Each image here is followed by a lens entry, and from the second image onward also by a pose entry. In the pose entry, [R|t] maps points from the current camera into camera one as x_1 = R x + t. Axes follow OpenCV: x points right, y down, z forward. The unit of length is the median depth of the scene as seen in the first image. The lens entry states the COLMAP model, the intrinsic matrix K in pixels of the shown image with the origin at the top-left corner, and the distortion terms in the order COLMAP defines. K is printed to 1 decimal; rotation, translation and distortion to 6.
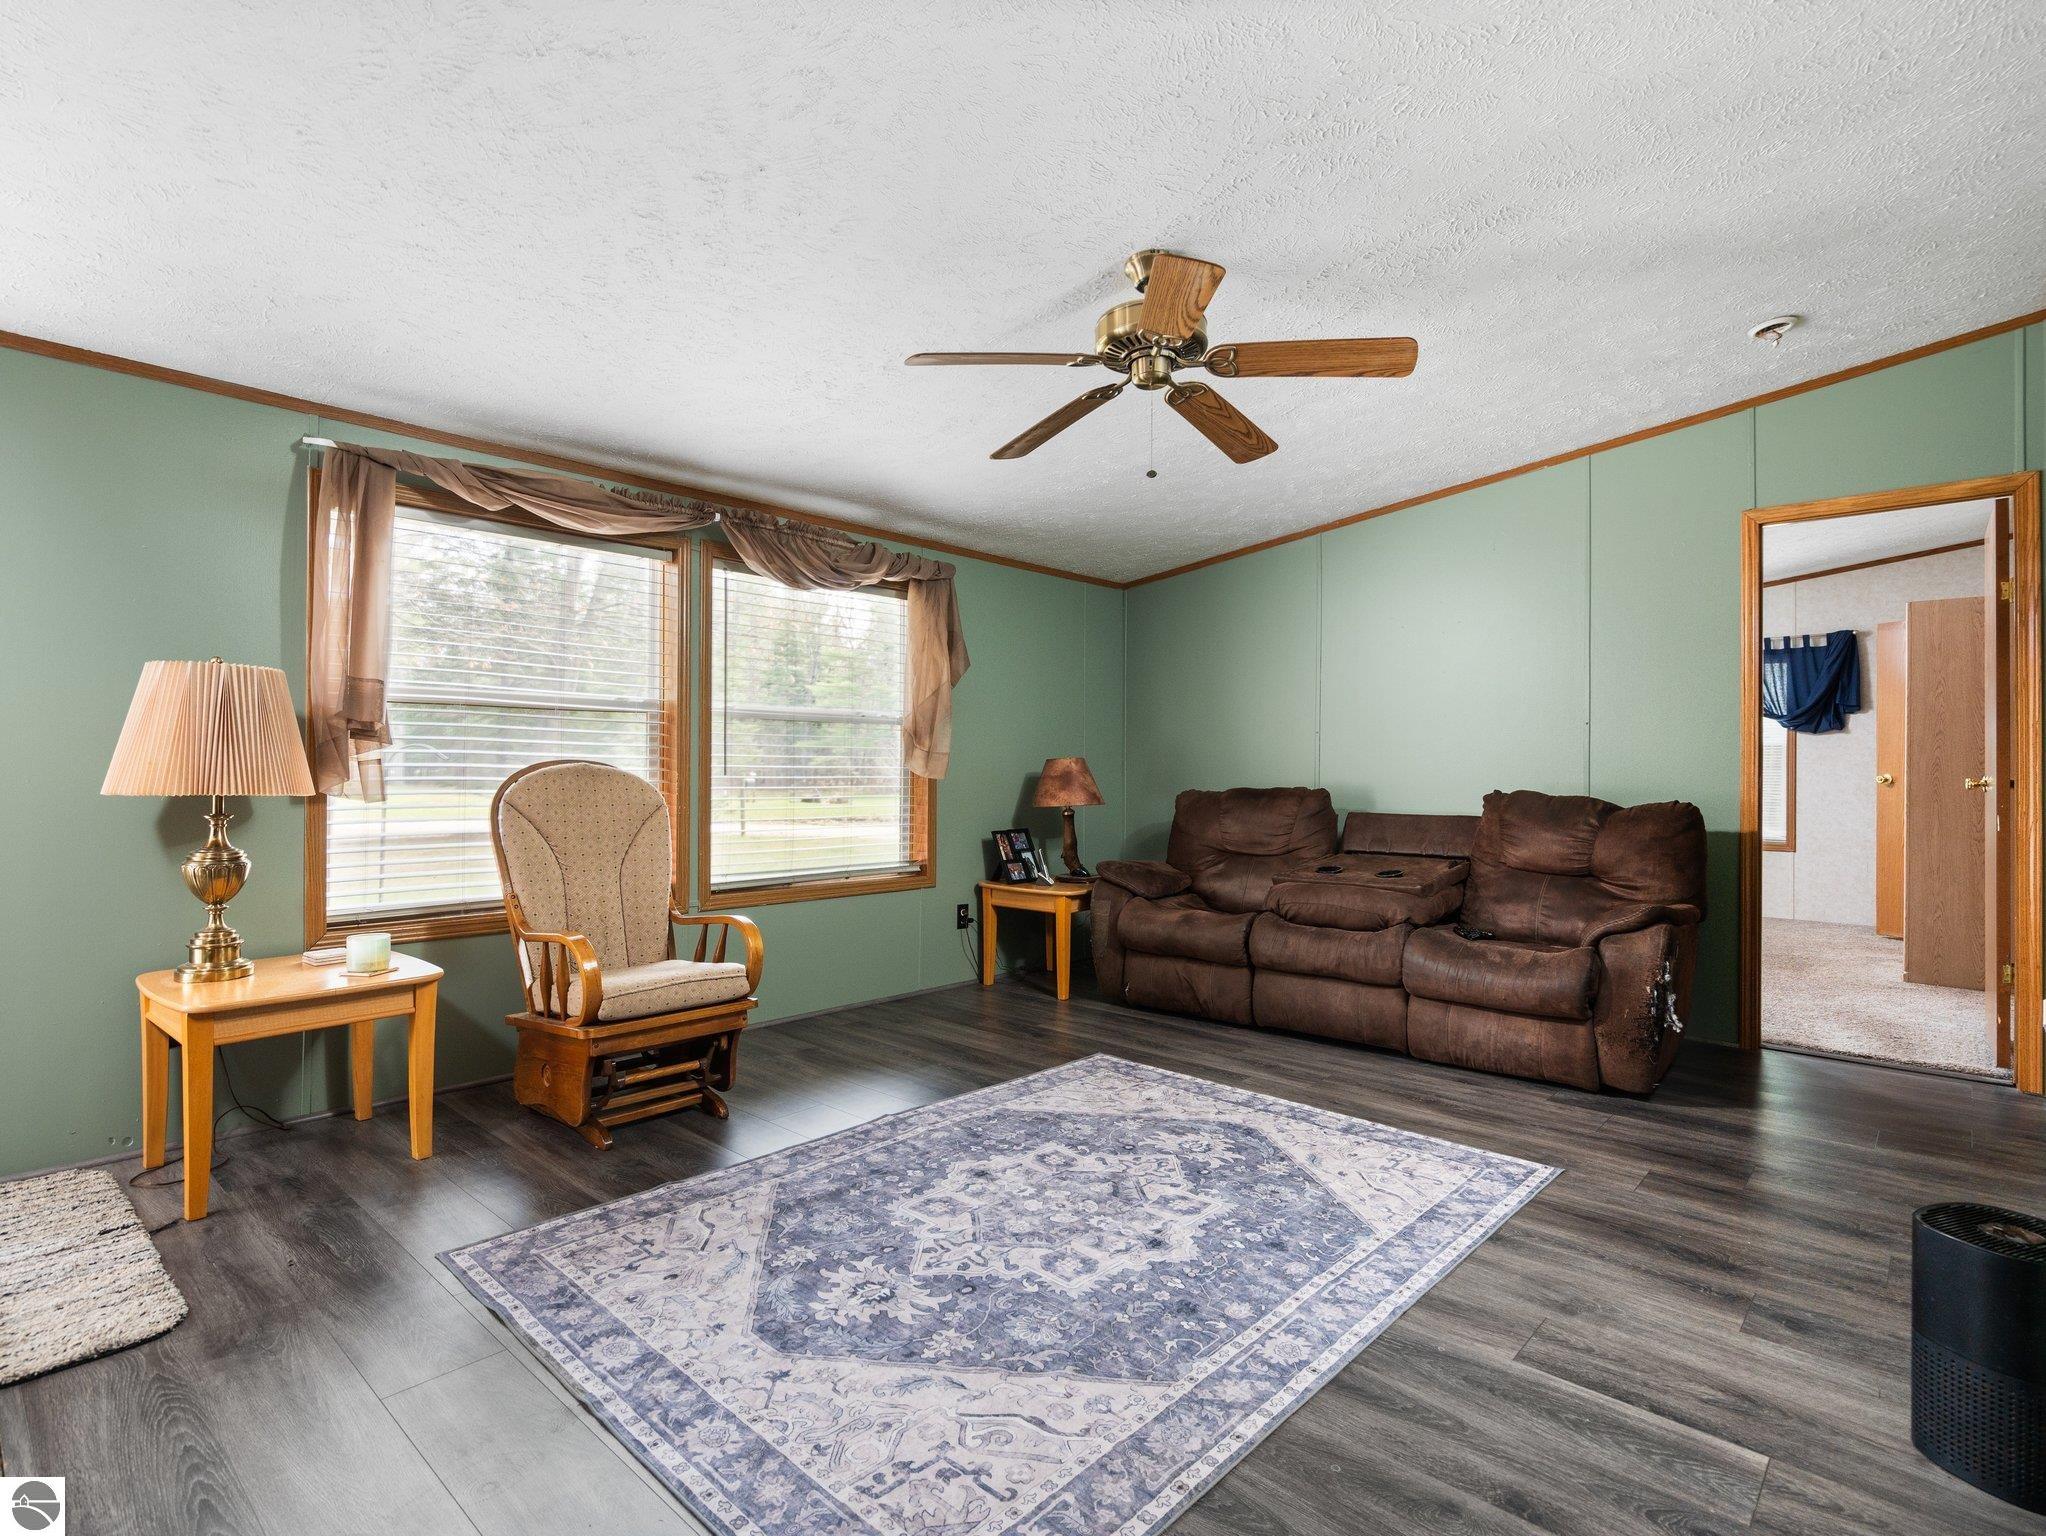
lens RADIAL K [[1034.7, 0, 1023.0], [0, 1034.7, 768.0], [0, 0, 1]] dist [-0.005675, 0.000562]
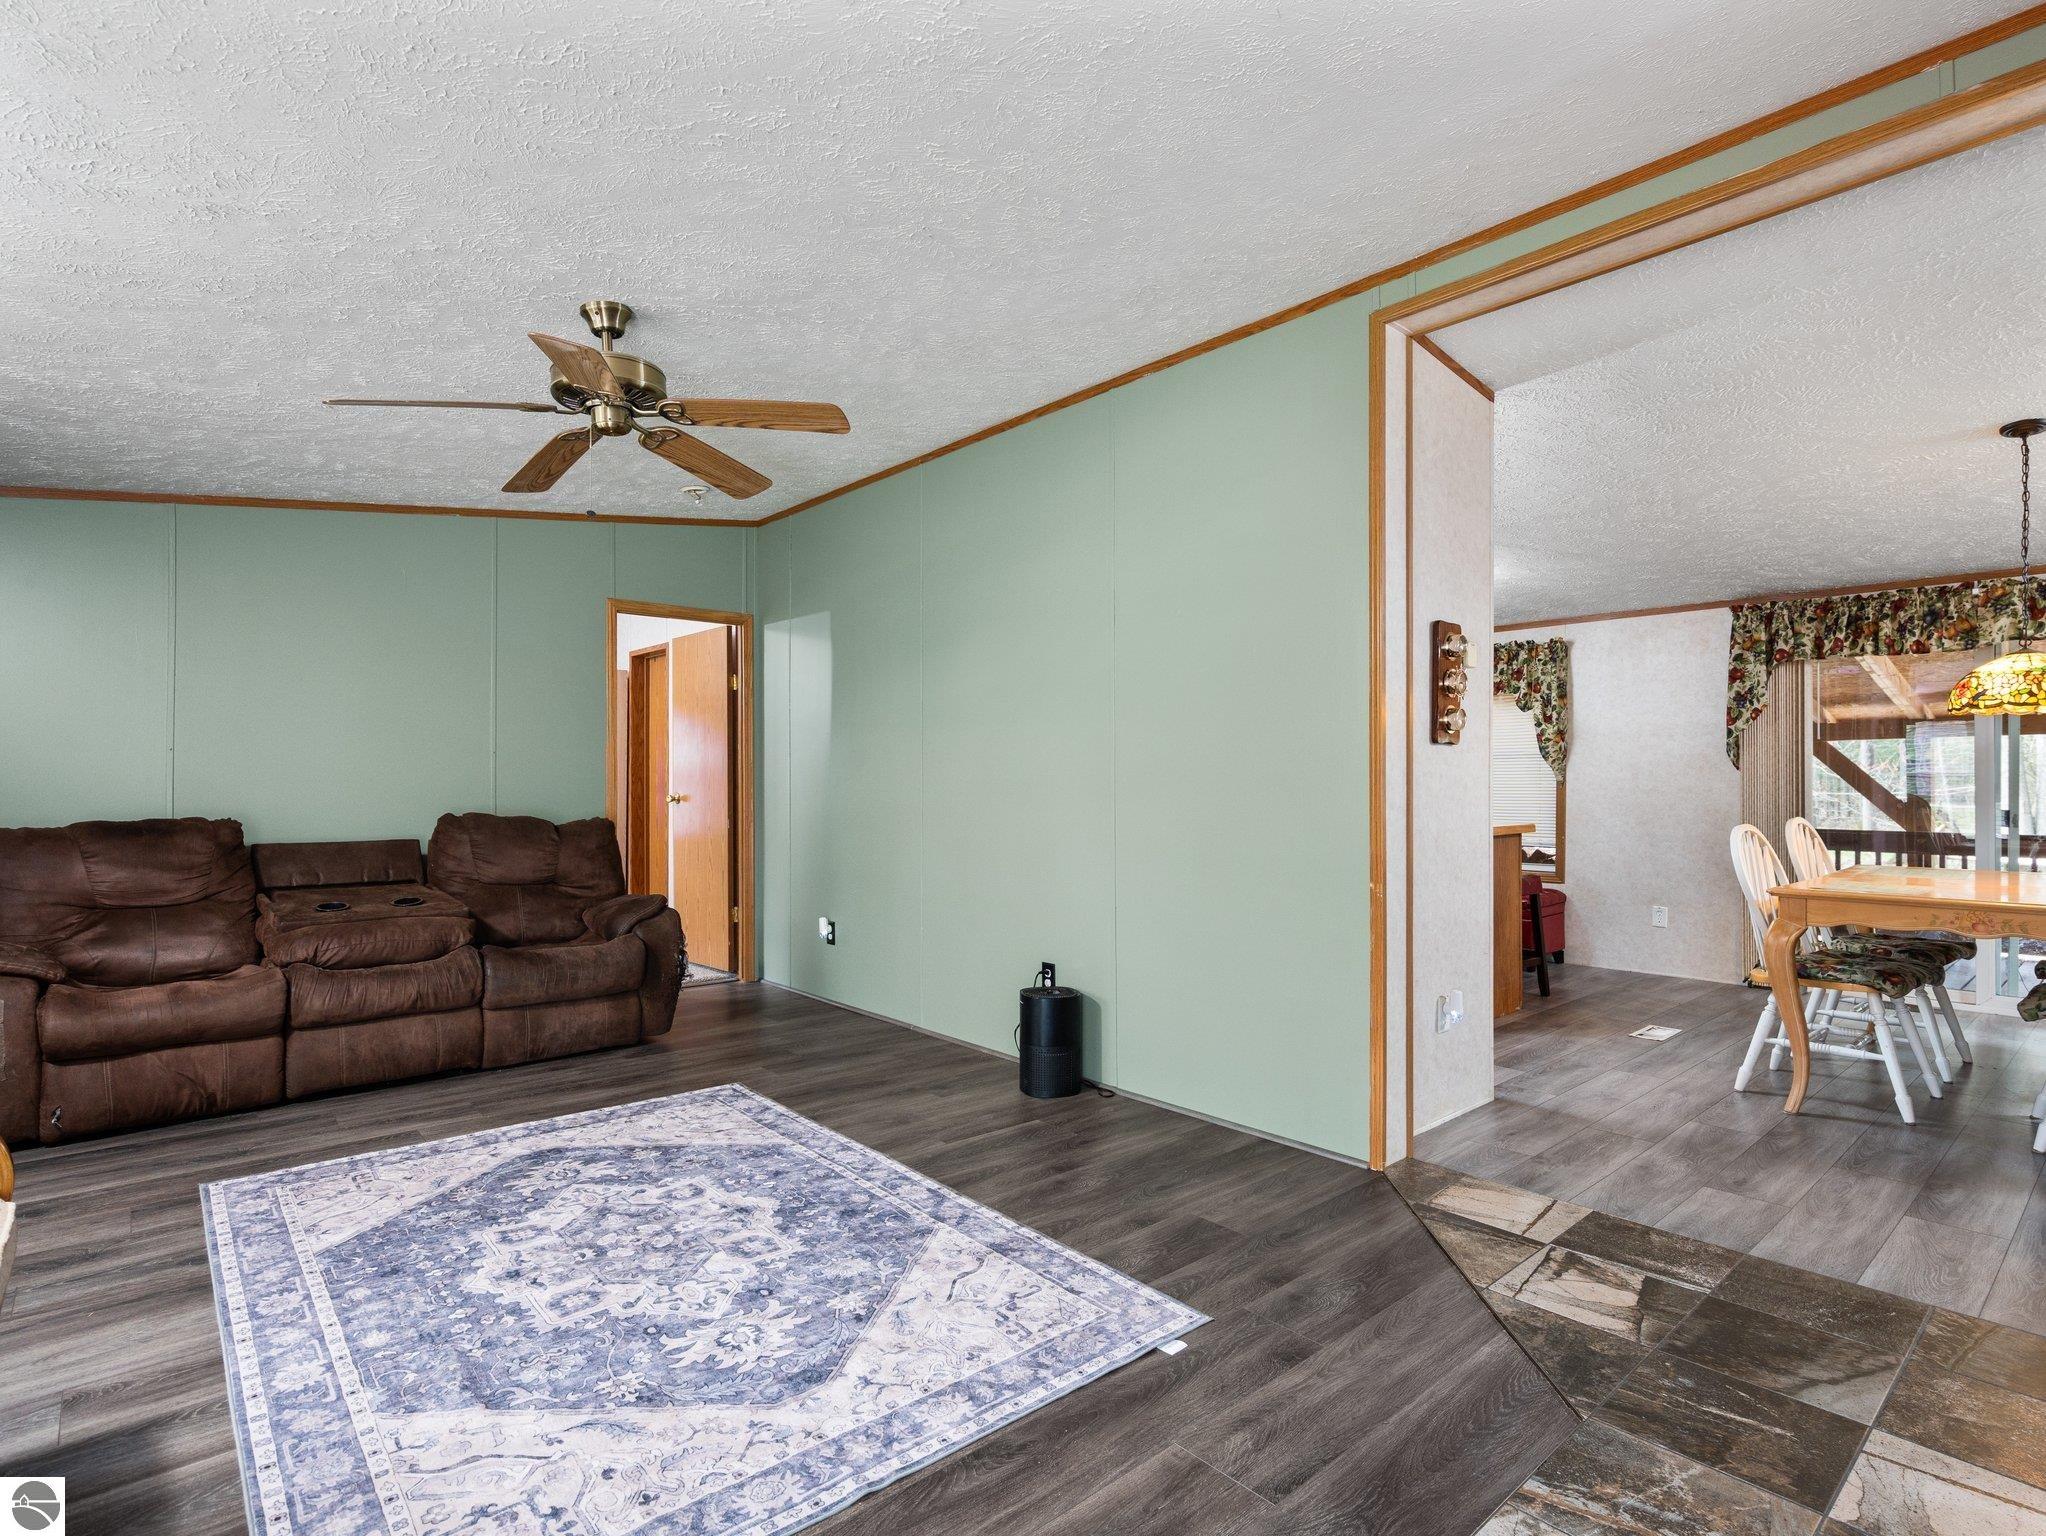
lens RADIAL K [[1034.7, 0, 1023.0], [0, 1034.7, 768.0], [0, 0, 1]] dist [-0.005675, 0.000562]
pose [[0.099105, 0.013917, 0.994980, -0.826945], [-0.004421, 0.999898, -0.013545, -0.020091], [-0.995067, -0.003057, 0.099157, 0.470121]]
